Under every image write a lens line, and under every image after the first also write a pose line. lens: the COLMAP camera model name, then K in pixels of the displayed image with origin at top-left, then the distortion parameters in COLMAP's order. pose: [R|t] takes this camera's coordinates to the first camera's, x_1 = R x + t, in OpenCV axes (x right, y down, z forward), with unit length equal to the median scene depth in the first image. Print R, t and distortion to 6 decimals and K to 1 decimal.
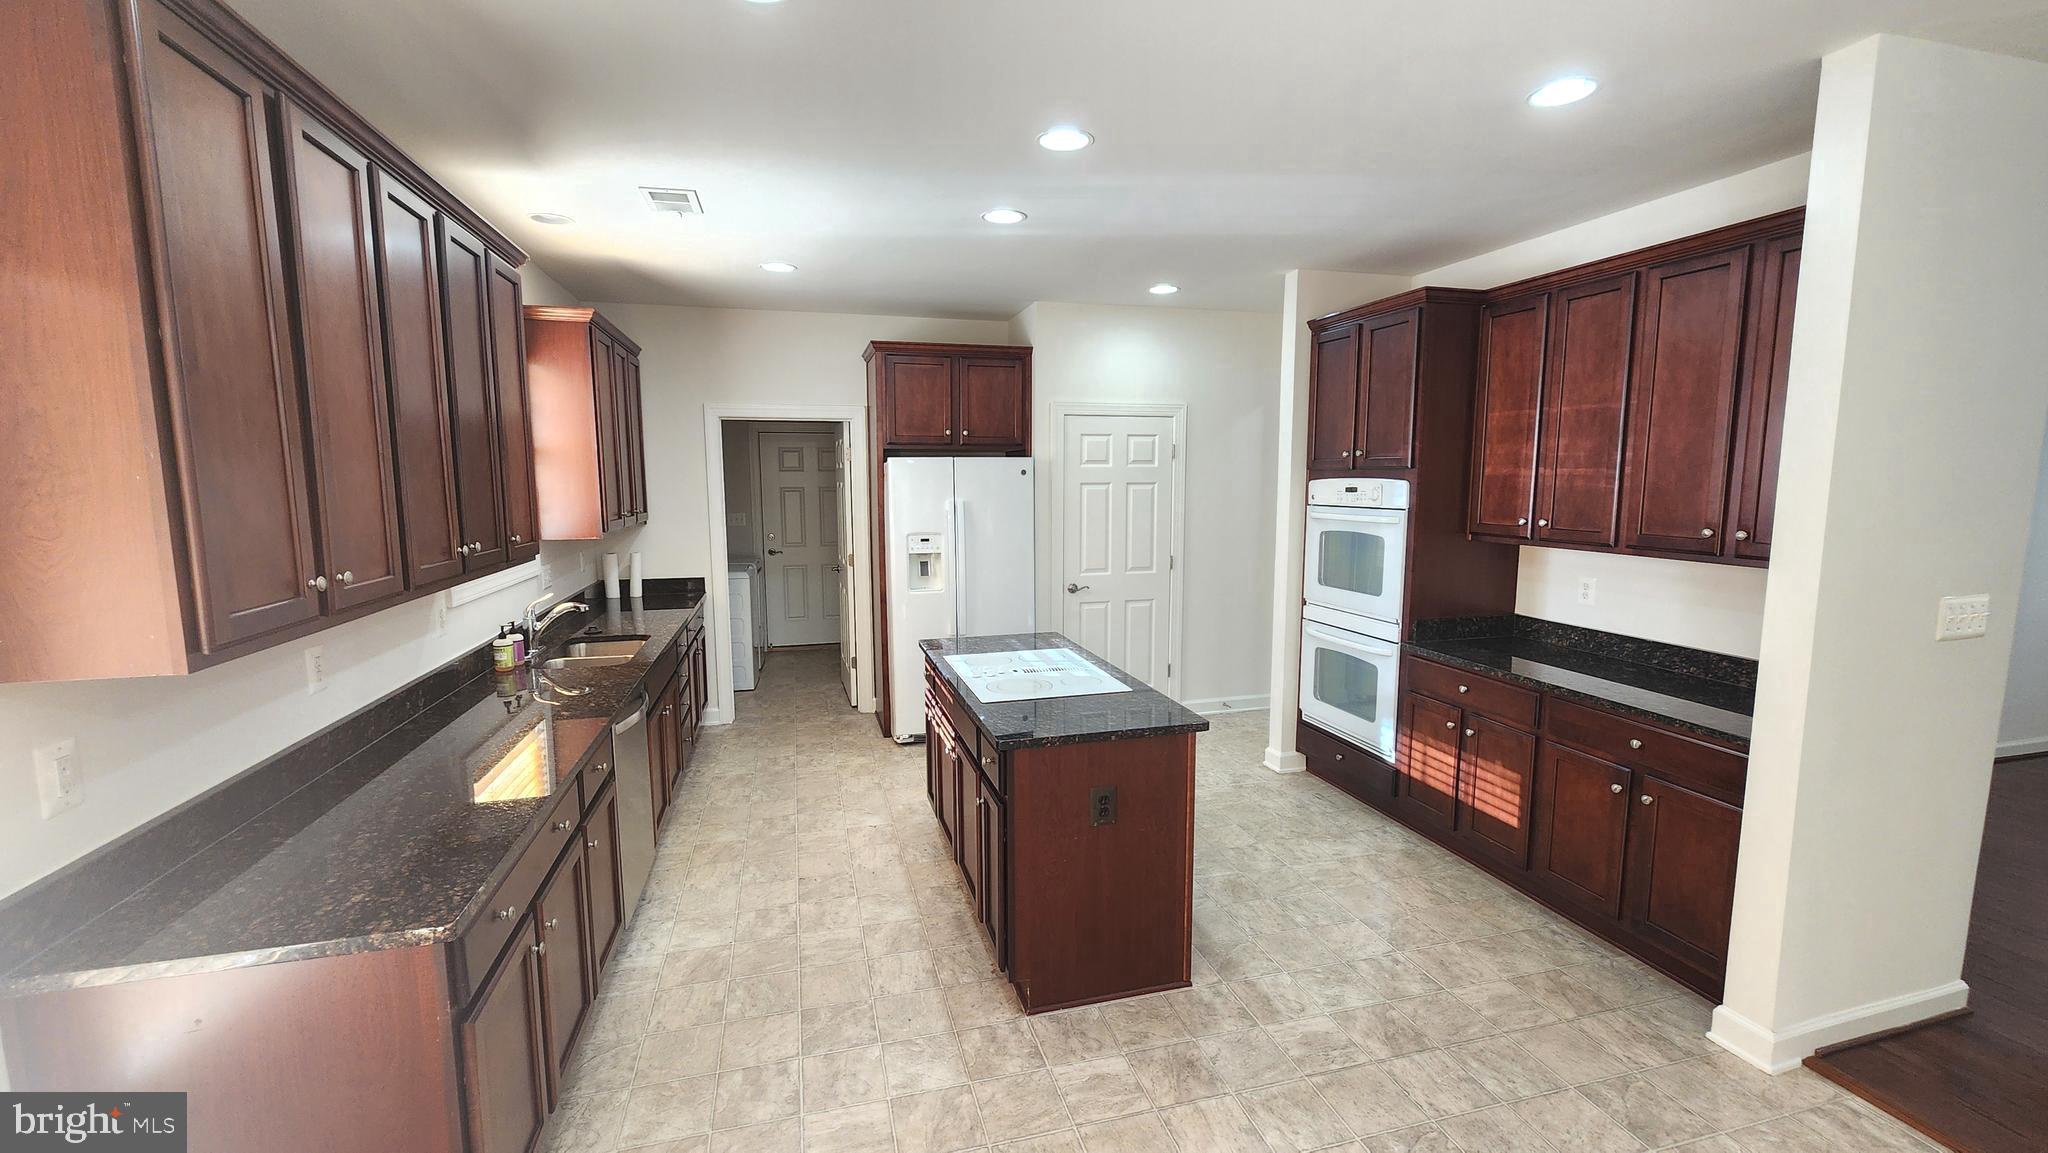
lens RADIAL K [[845.3, 0, 1025.2], [0, 845.3, 583.3], [0, 0, 1]] dist [-0.000373, -0.000276]
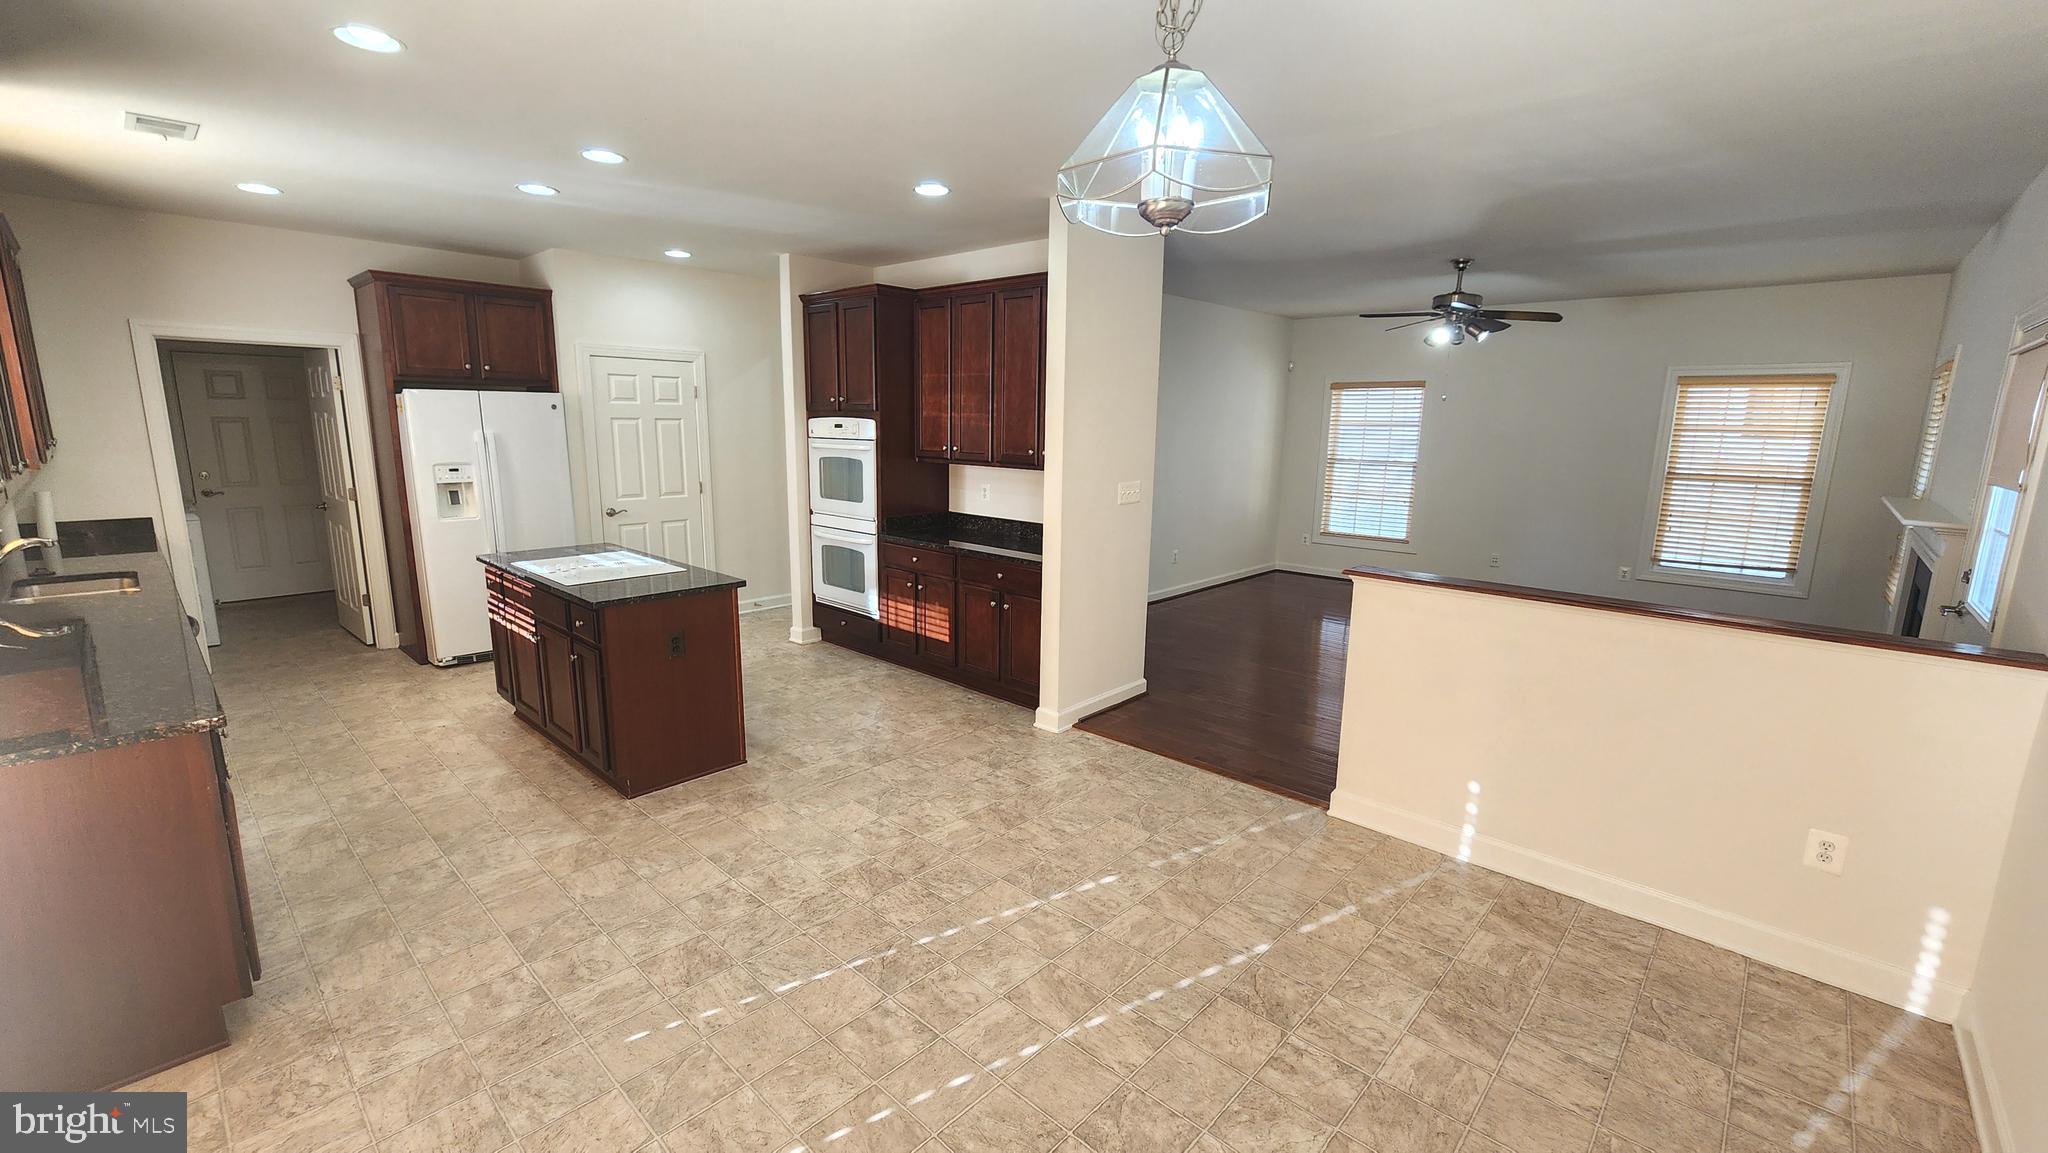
lens RADIAL K [[845.3, 0, 1025.2], [0, 845.3, 583.3], [0, 0, 1]] dist [-0.000373, -0.000276]
pose [[0.851630, -0.082691, 0.517580, -0.091682], [0.046681, 0.995519, 0.082240, 0.047396], [-0.522061, -0.045877, 0.851673, -0.357974]]
